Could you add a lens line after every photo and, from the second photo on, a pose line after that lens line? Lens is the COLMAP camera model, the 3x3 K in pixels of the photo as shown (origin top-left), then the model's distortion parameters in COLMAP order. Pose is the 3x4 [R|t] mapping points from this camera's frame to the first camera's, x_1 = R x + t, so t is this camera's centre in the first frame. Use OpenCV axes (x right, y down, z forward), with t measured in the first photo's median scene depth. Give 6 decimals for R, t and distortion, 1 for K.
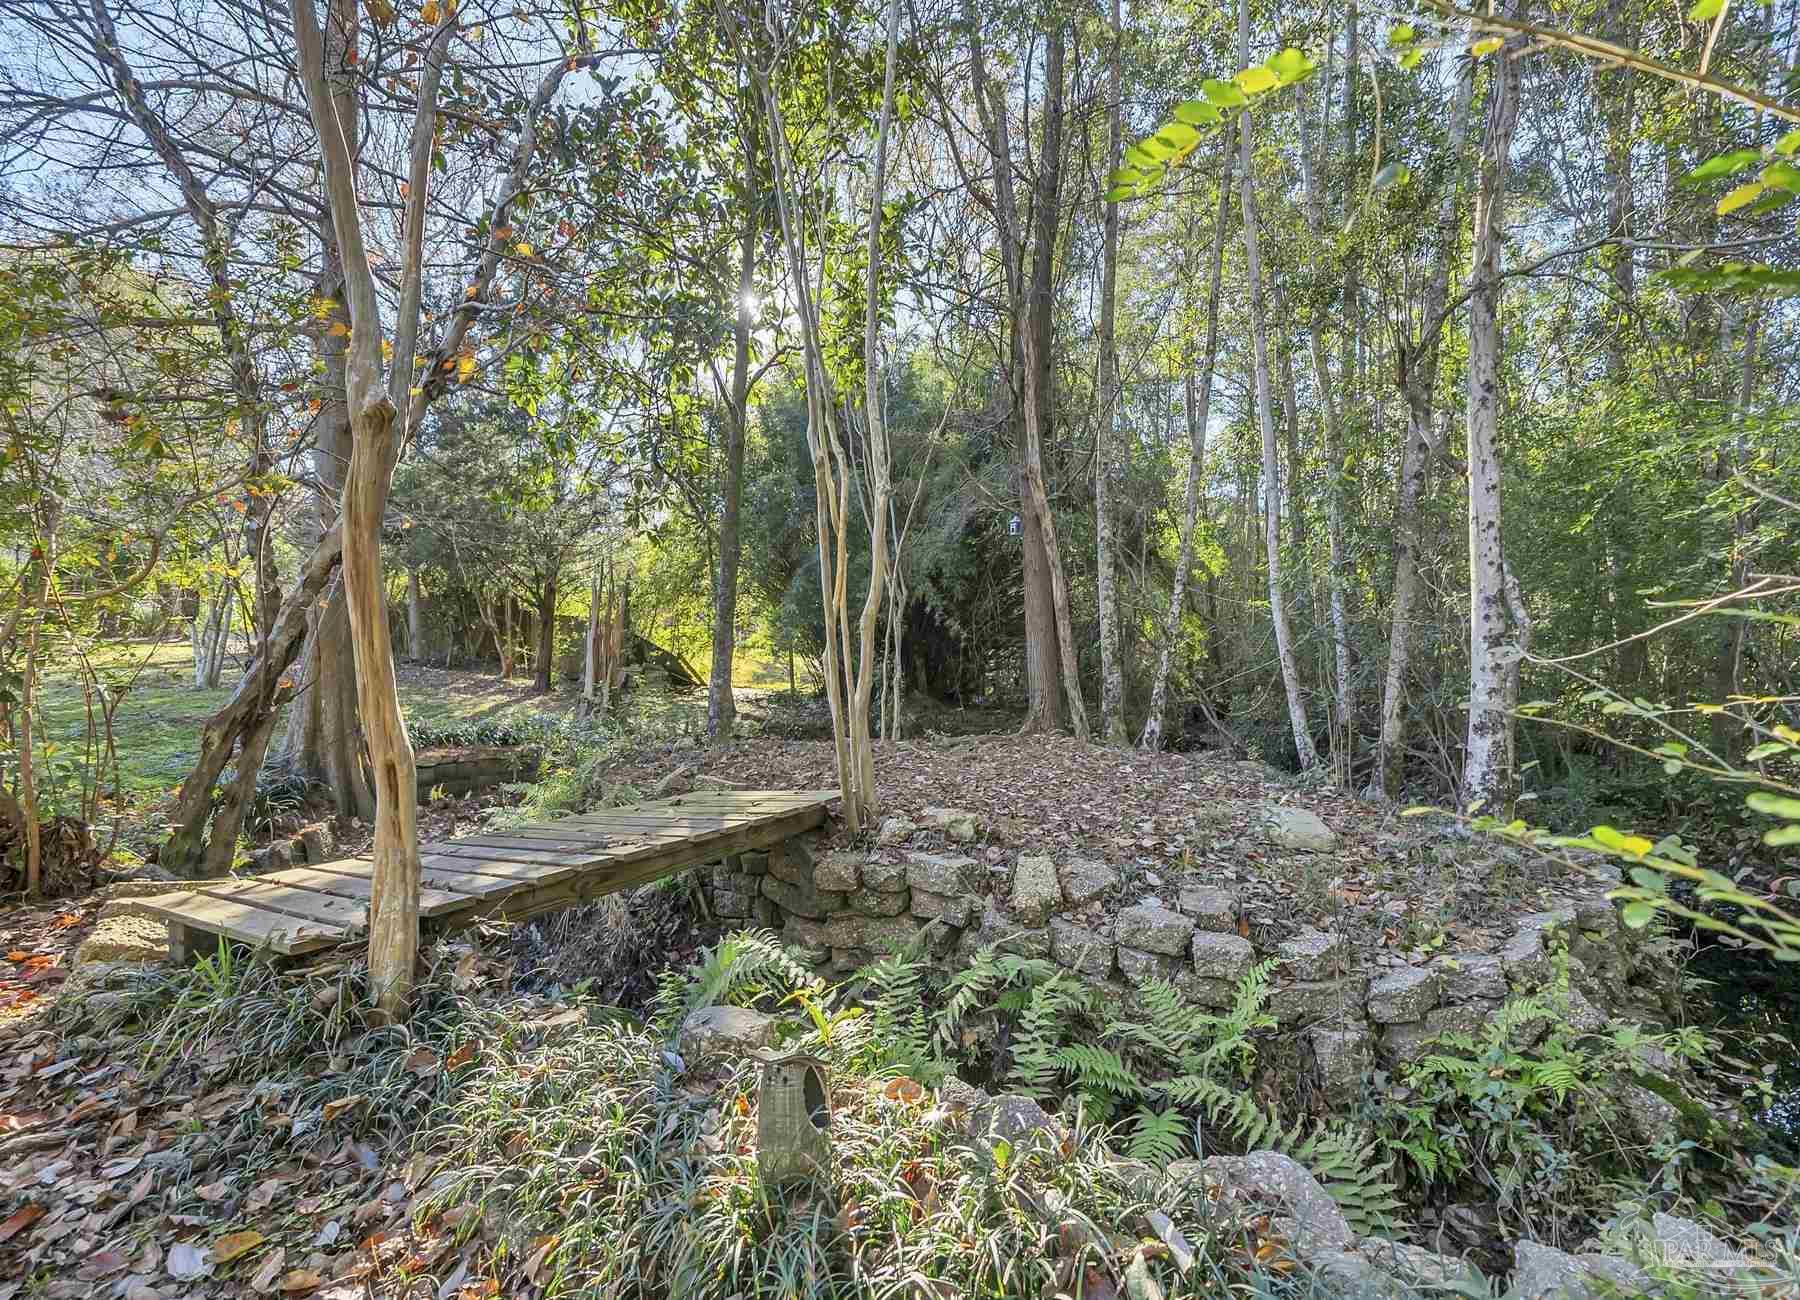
lens RADIAL K [[767.7, 0, 900.0], [0, 767.7, 650.0], [0, 0, 1]] dist [-0.009714, 0.000034]
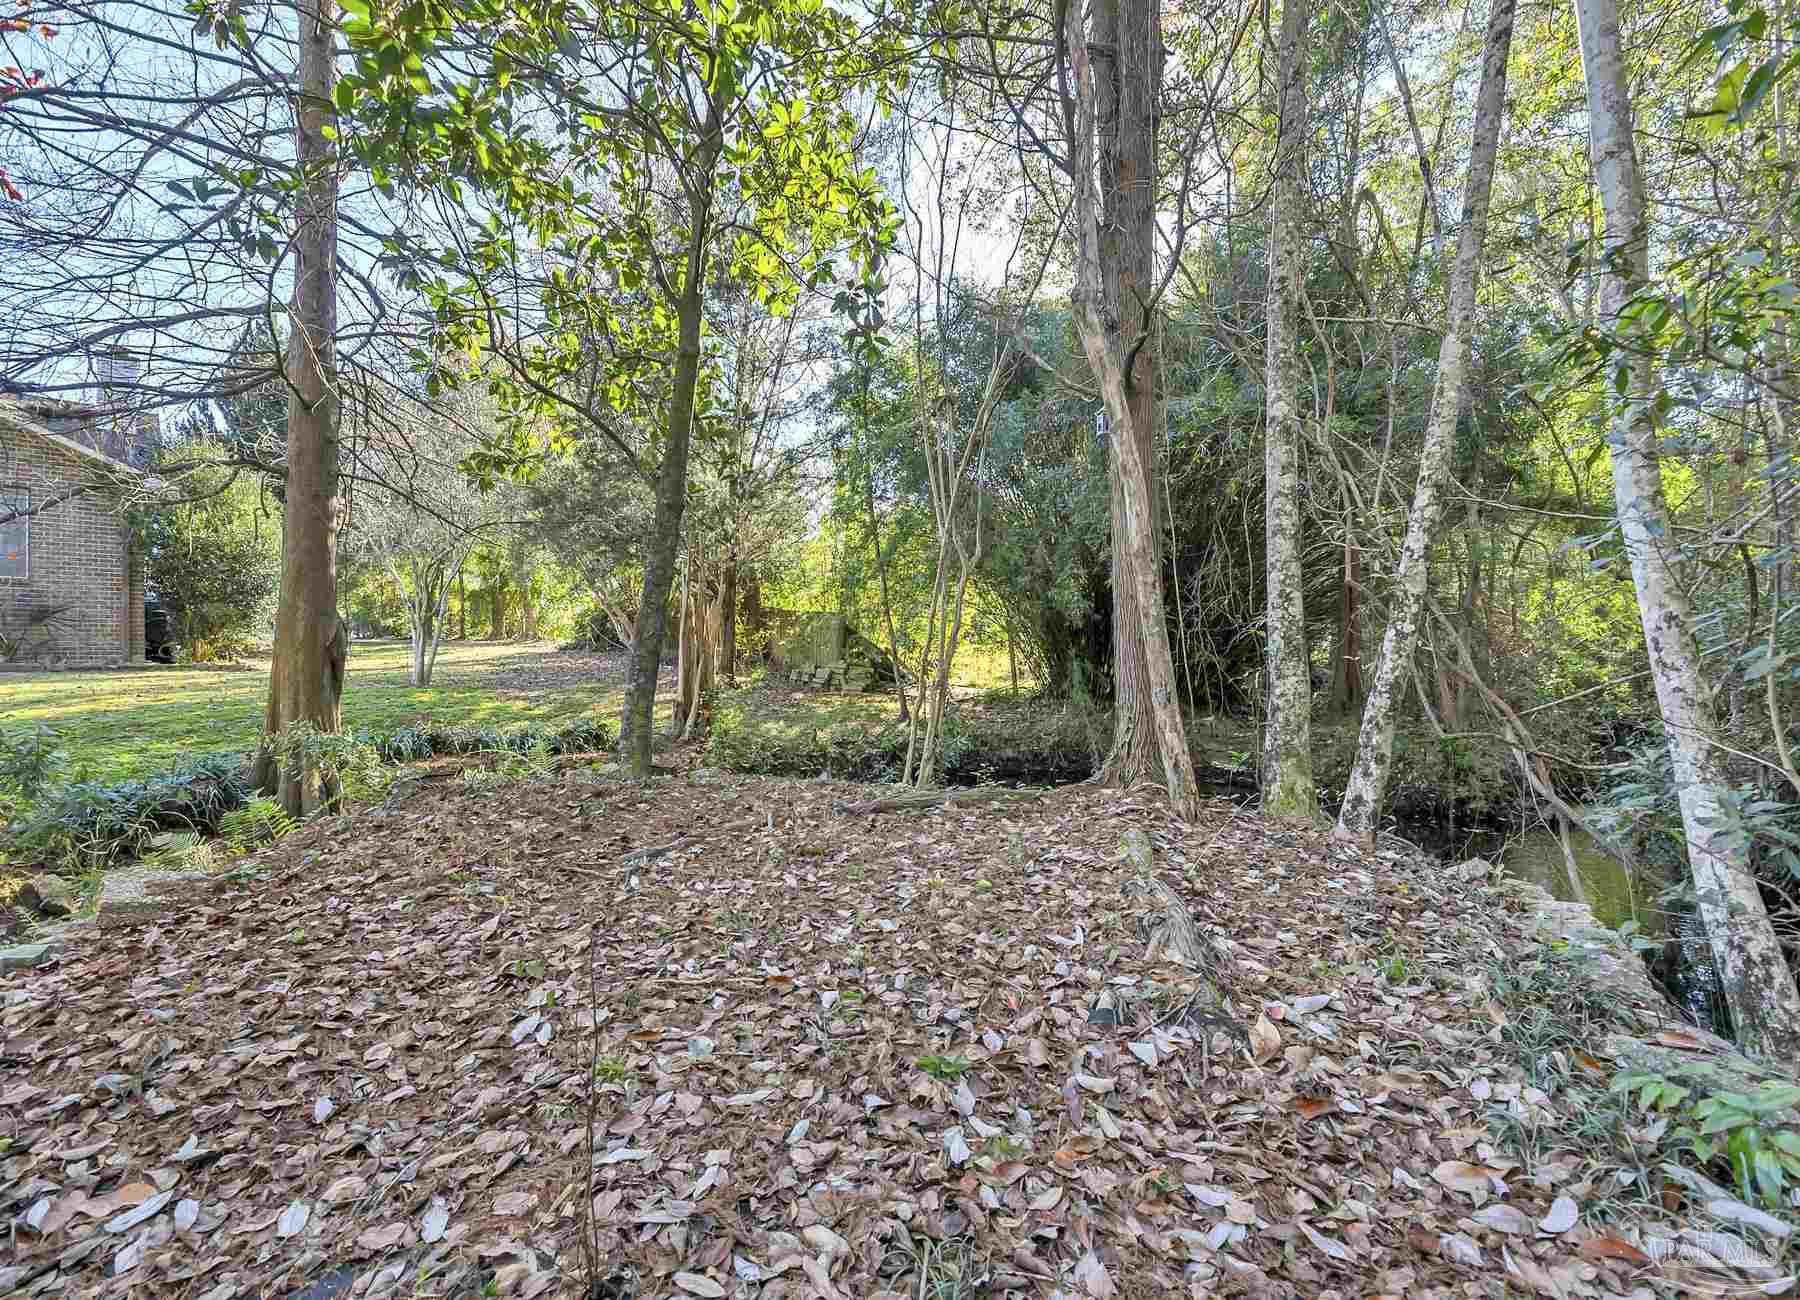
lens RADIAL K [[767.7, 0, 900.0], [0, 767.7, 650.0], [0, 0, 1]] dist [-0.009714, 0.000034]
pose [[0.899023, -0.008443, -0.437821, 0.276287], [0.011932, 0.999915, 0.005218, 0.007276], [0.437740, -0.009915, 0.899047, 0.439454]]
